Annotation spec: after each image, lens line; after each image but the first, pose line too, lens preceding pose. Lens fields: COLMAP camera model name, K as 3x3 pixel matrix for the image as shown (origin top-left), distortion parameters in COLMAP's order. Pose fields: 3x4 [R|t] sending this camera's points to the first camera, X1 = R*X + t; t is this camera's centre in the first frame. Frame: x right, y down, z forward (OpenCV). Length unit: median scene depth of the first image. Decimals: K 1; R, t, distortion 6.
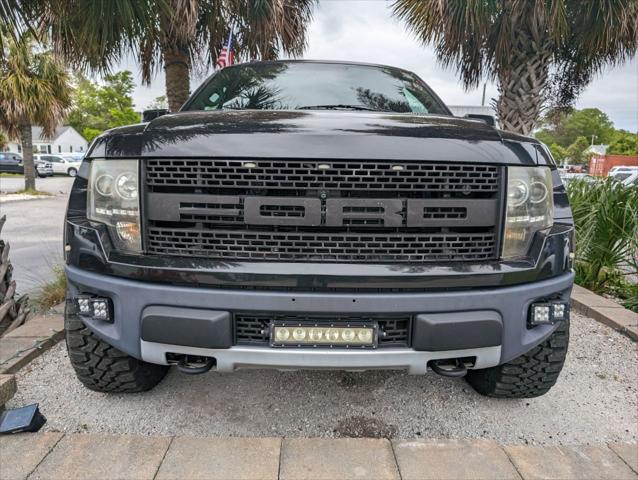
lens RADIAL K [[458.3, 0, 314.3], [0, 458.3, 245.7], [0, 0, 1]] dist [0.022933, -0.013226]
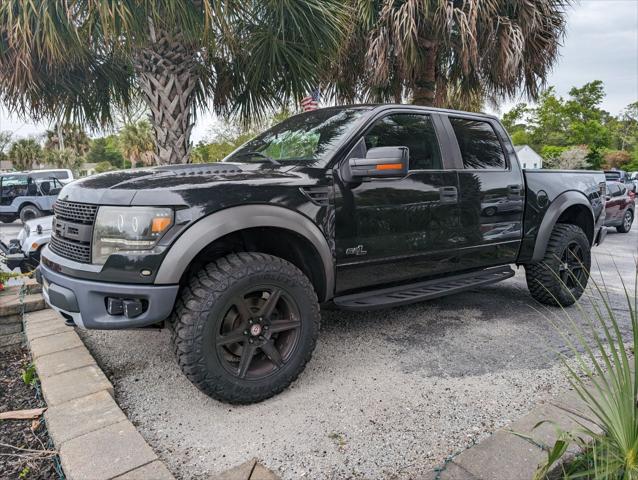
lens RADIAL K [[458.3, 0, 316.7], [0, 458.3, 237.4], [0, 0, 1]] dist [0.022933, -0.013226]
pose [[0.581743, 0.088524, -0.808541, 2.185048], [-0.128312, 0.991601, 0.016246, -0.189539], [0.803188, 0.094294, 0.588216, 0.684408]]
